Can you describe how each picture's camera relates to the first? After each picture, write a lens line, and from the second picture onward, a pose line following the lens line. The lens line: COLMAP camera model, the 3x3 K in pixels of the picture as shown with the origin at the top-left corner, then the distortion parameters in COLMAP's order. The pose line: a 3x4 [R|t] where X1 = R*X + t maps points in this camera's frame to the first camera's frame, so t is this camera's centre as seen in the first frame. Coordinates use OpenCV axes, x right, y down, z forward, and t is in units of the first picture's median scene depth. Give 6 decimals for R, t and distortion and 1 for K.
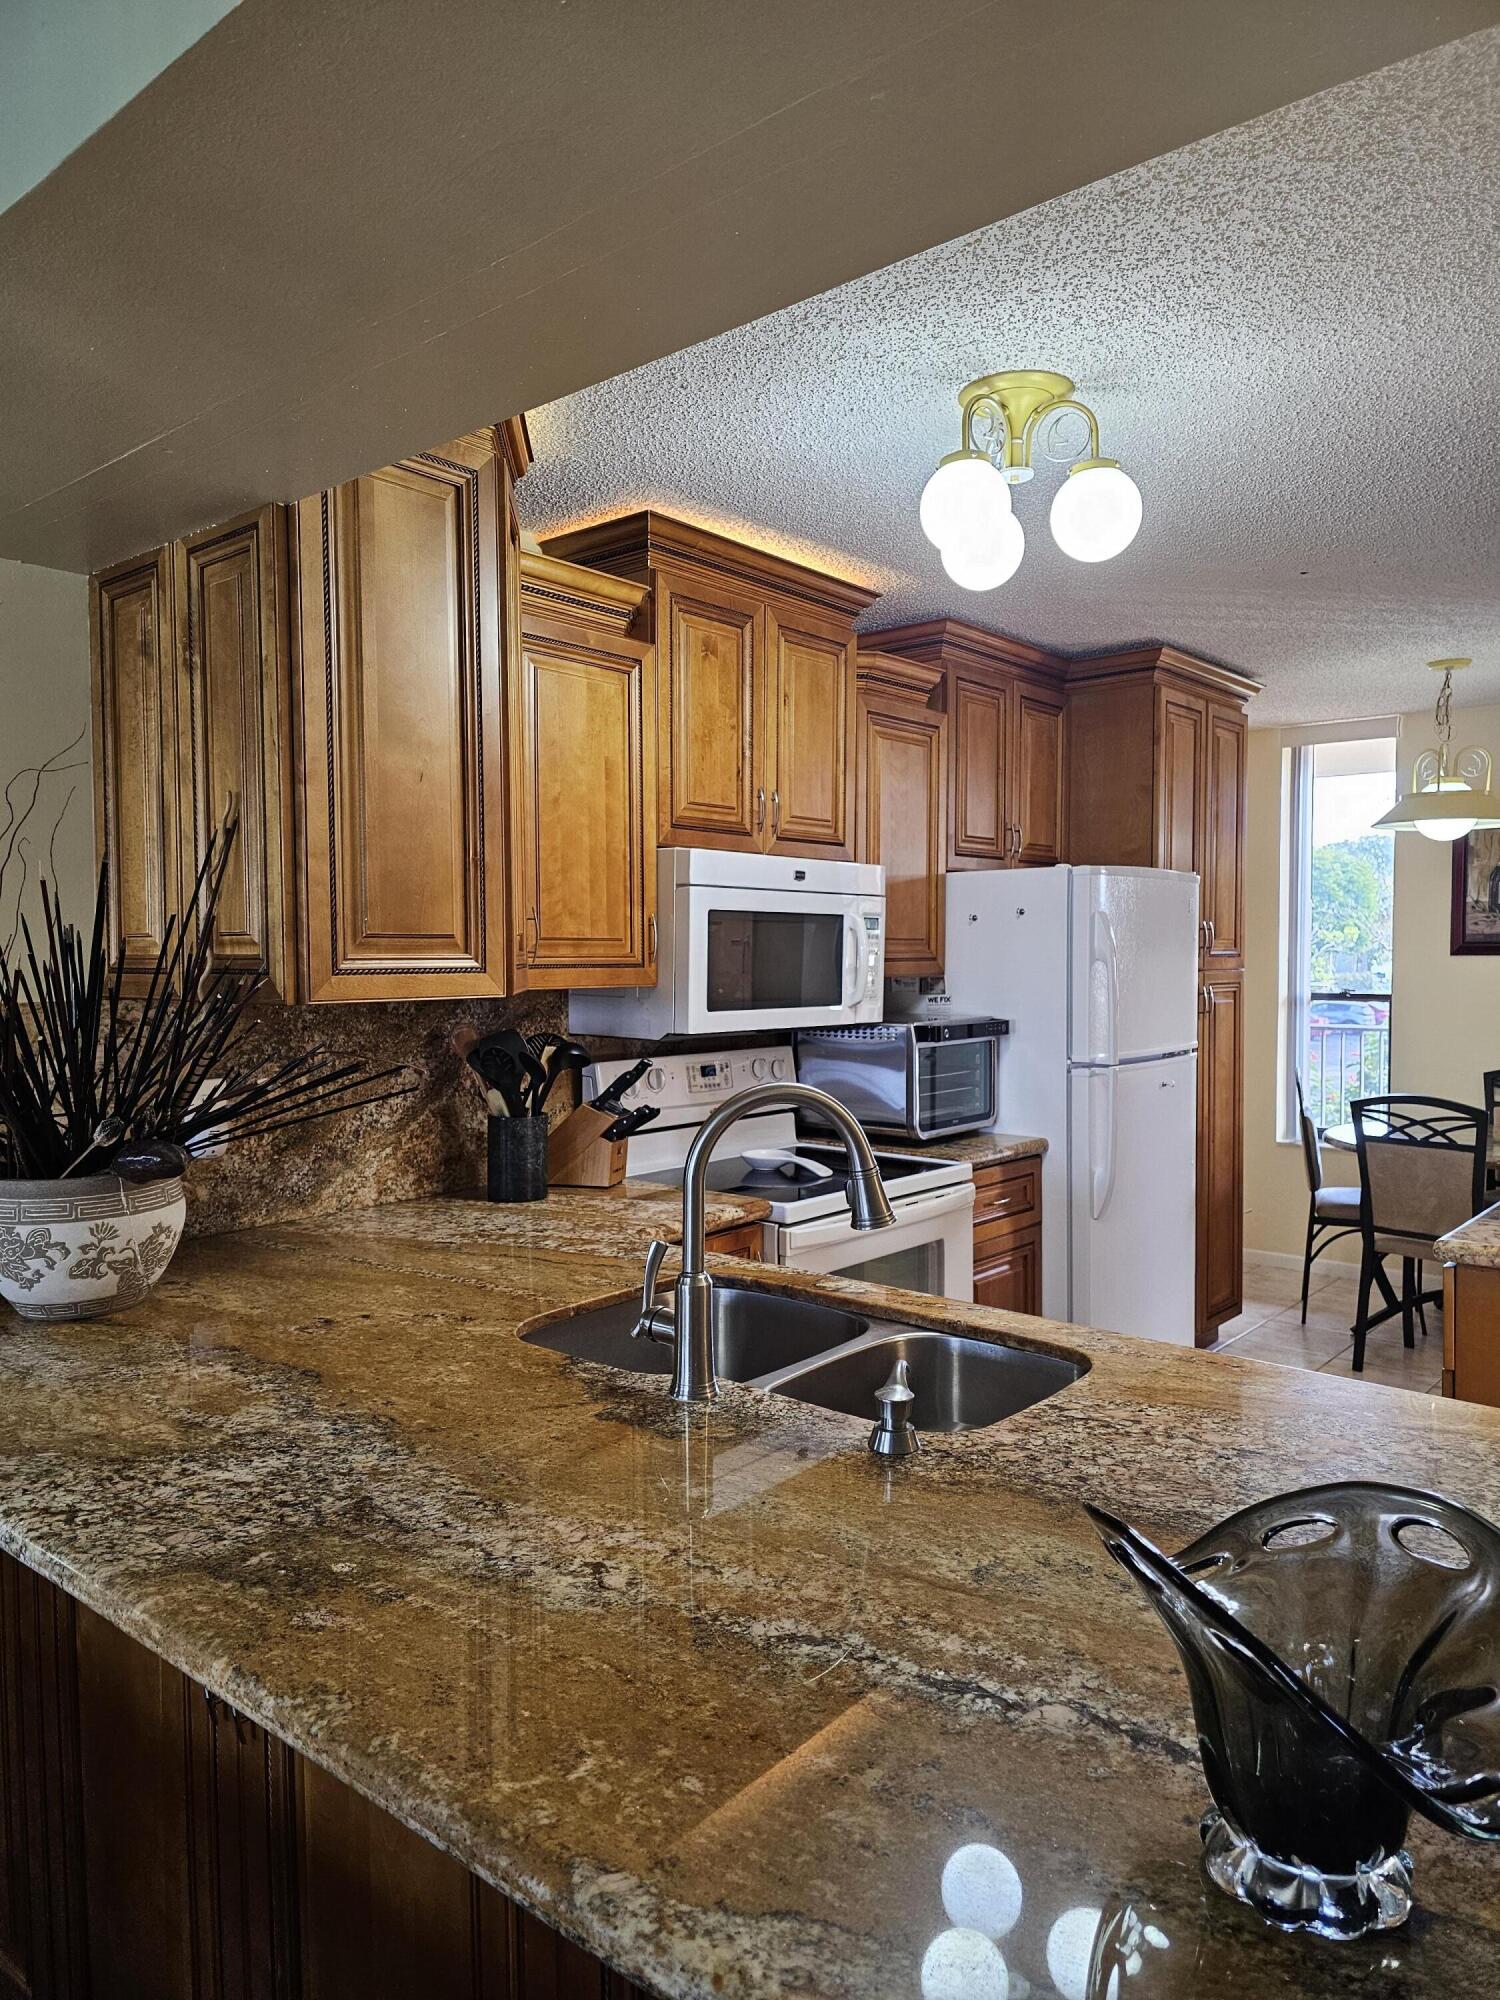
lens RADIAL K [[1348.8, 0, 736.4], [0, 1348.8, 1001.8], [0, 0, 1]] dist [0.050546, -0.048906]
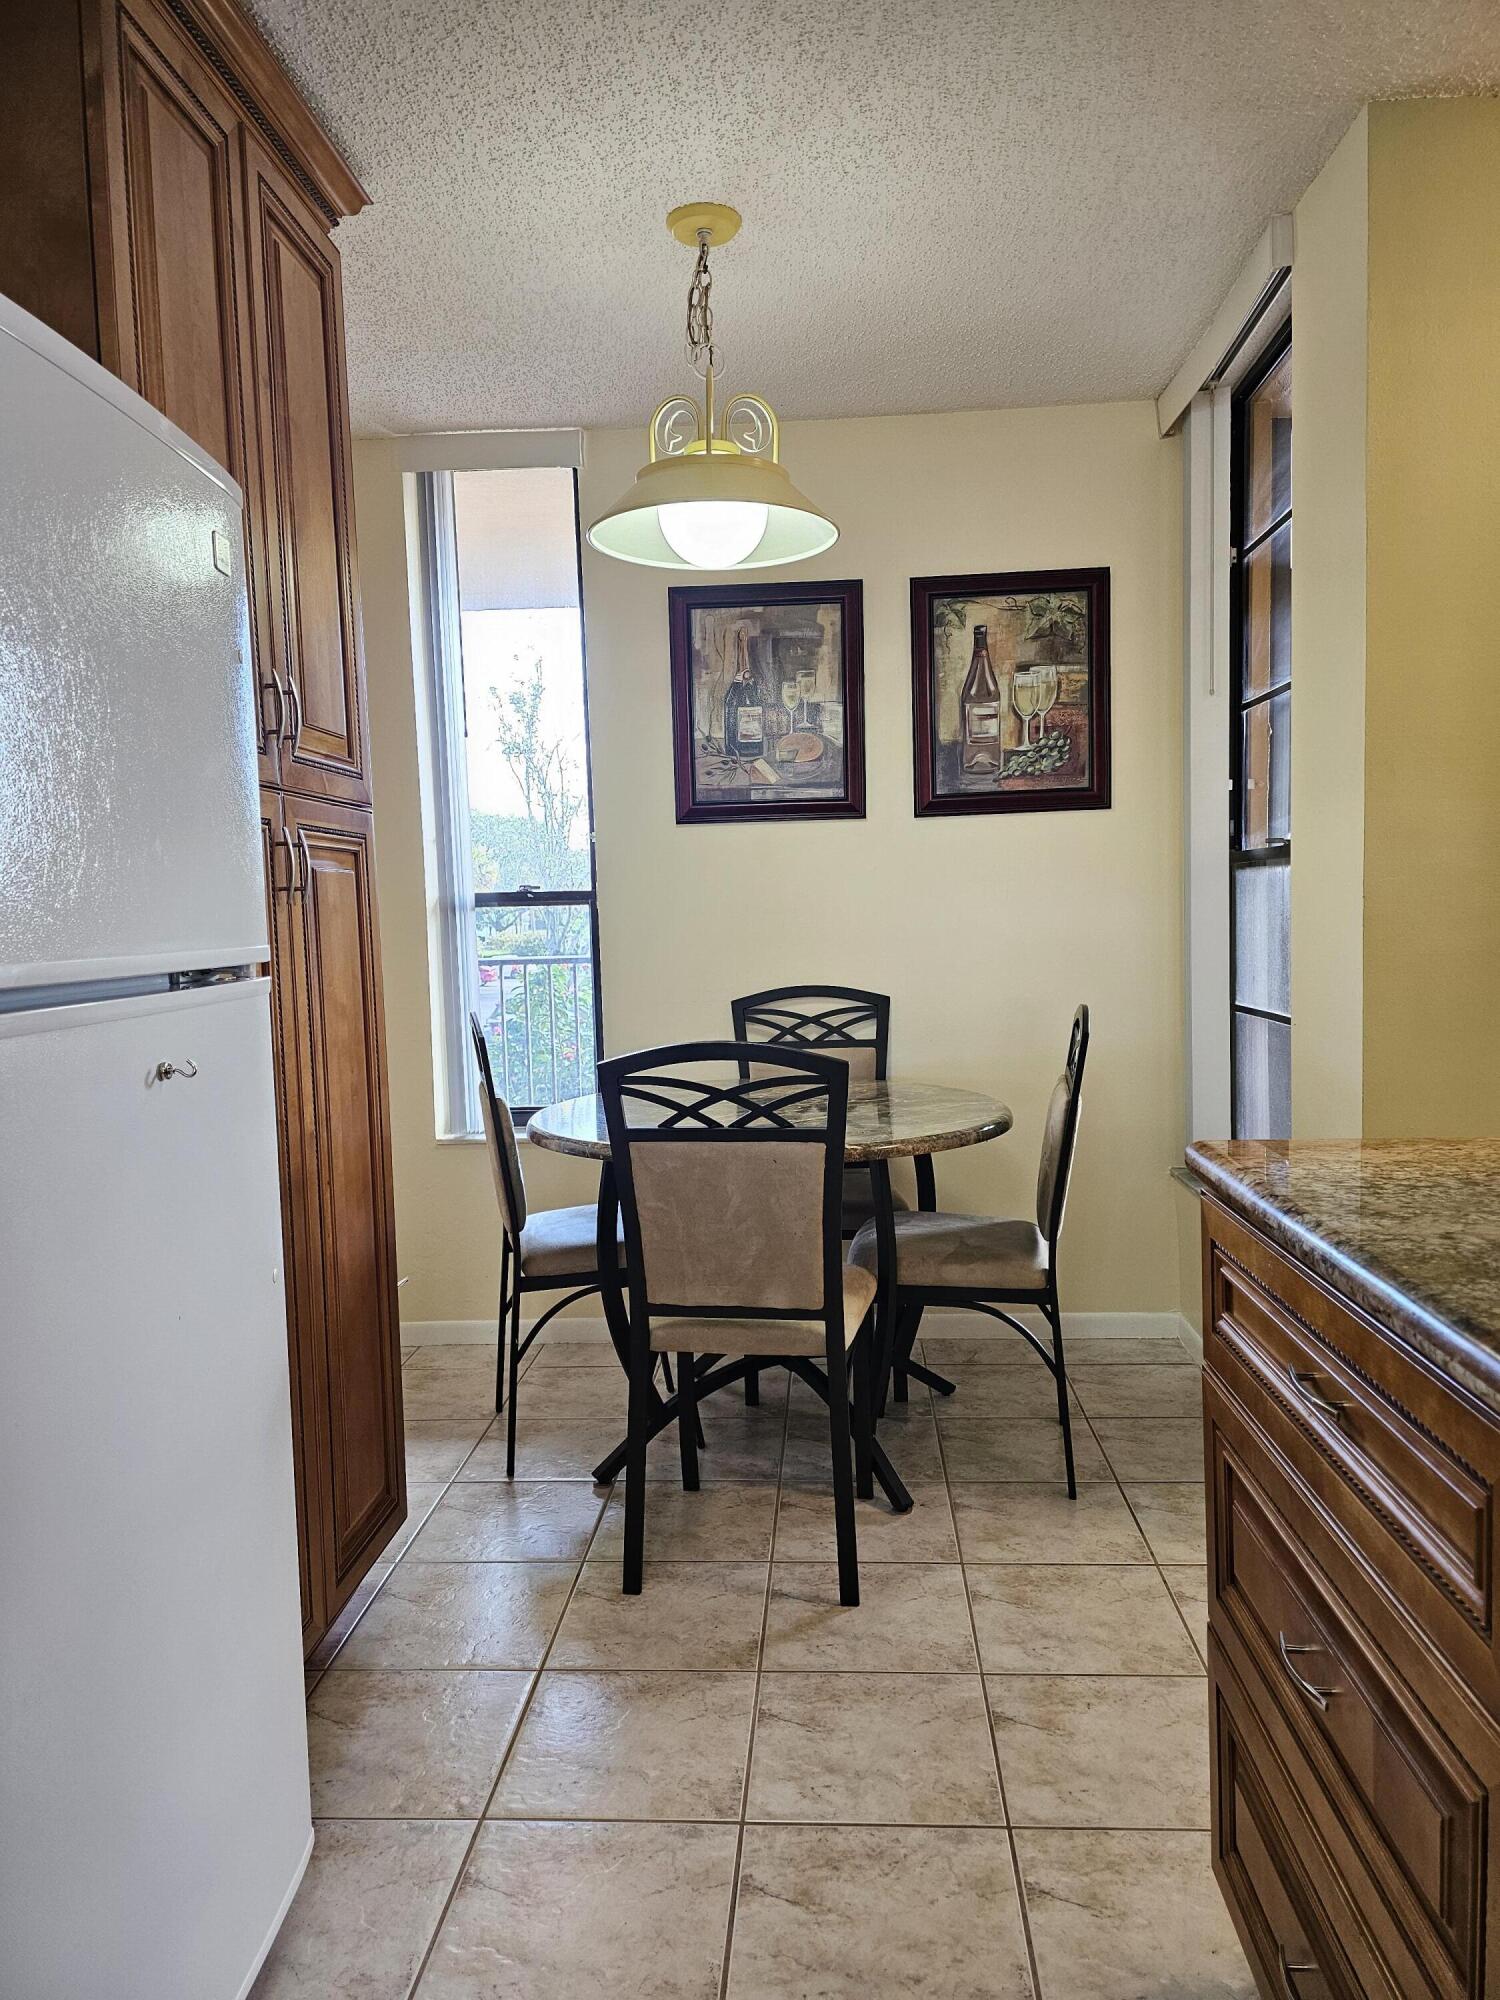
lens RADIAL K [[1348.8, 0, 768.4], [0, 1348.8, 996.4], [0, 0, 1]] dist [0.050546, -0.048906]
pose [[0.794186, -0.061732, 0.604531, 0.282993], [0.052123, 0.998081, 0.033444, 0.048308], [-0.605435, 0.004950, 0.795879, 0.787074]]
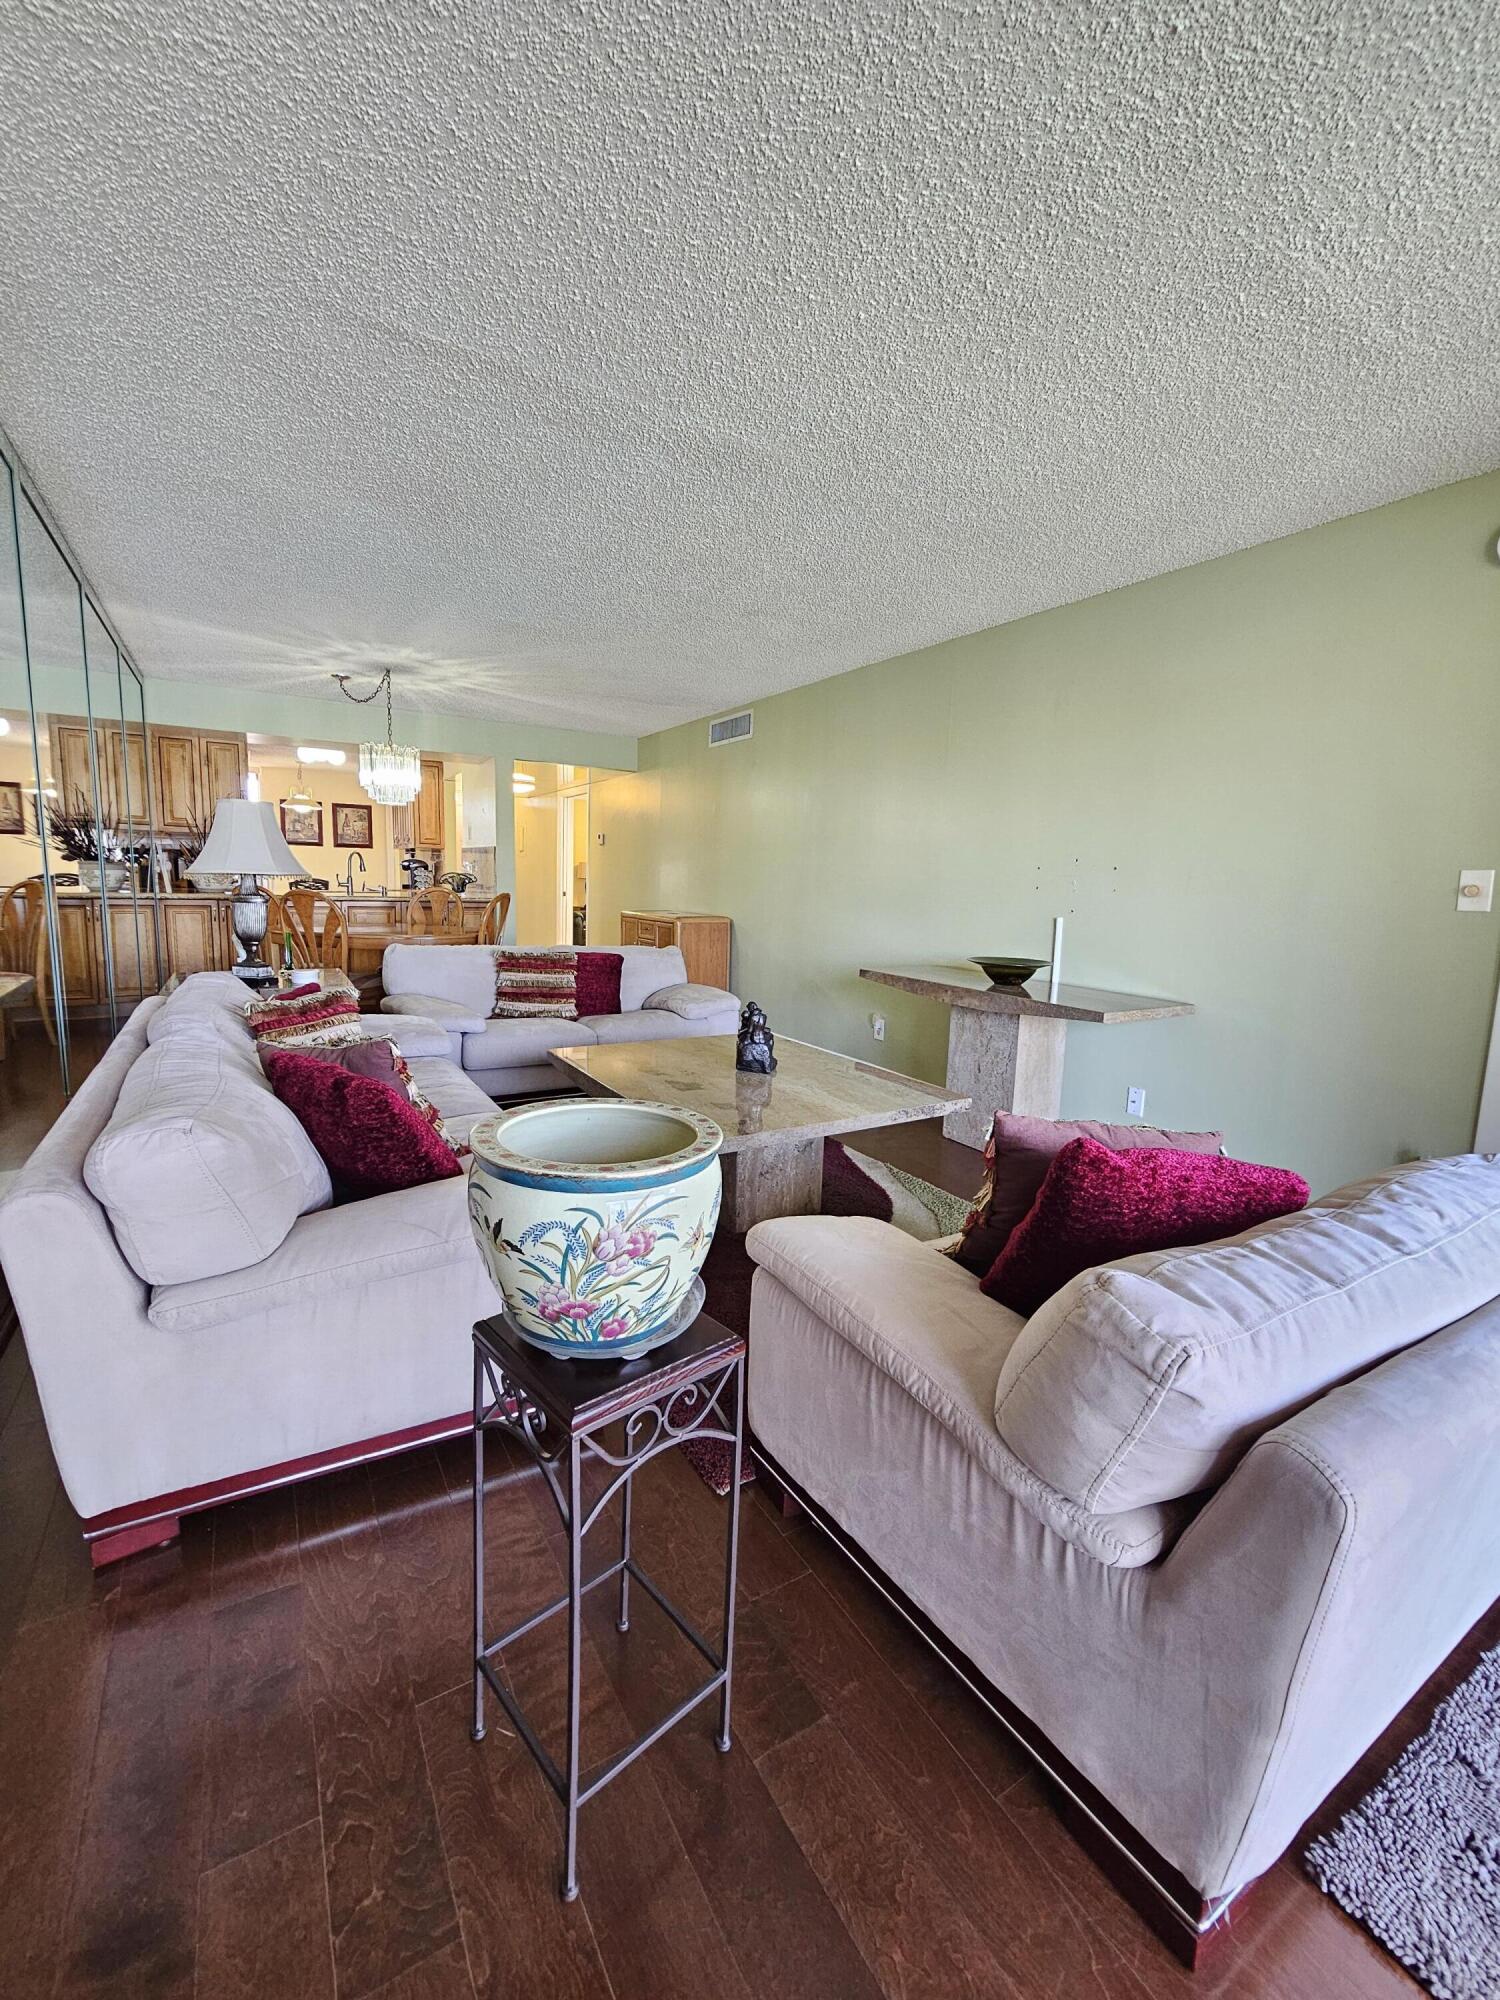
lens RADIAL K [[815.9, 0, 745.7], [0, 815.9, 999.3], [0, 0, 1]] dist [-0.004272, -0.000413]
pose [[0.314814, -0.126122, 0.940737, -1.698171], [0.006487, 0.991395, 0.130743, 0.142762], [-0.949131, -0.035057, 0.312923, -1.142002]]
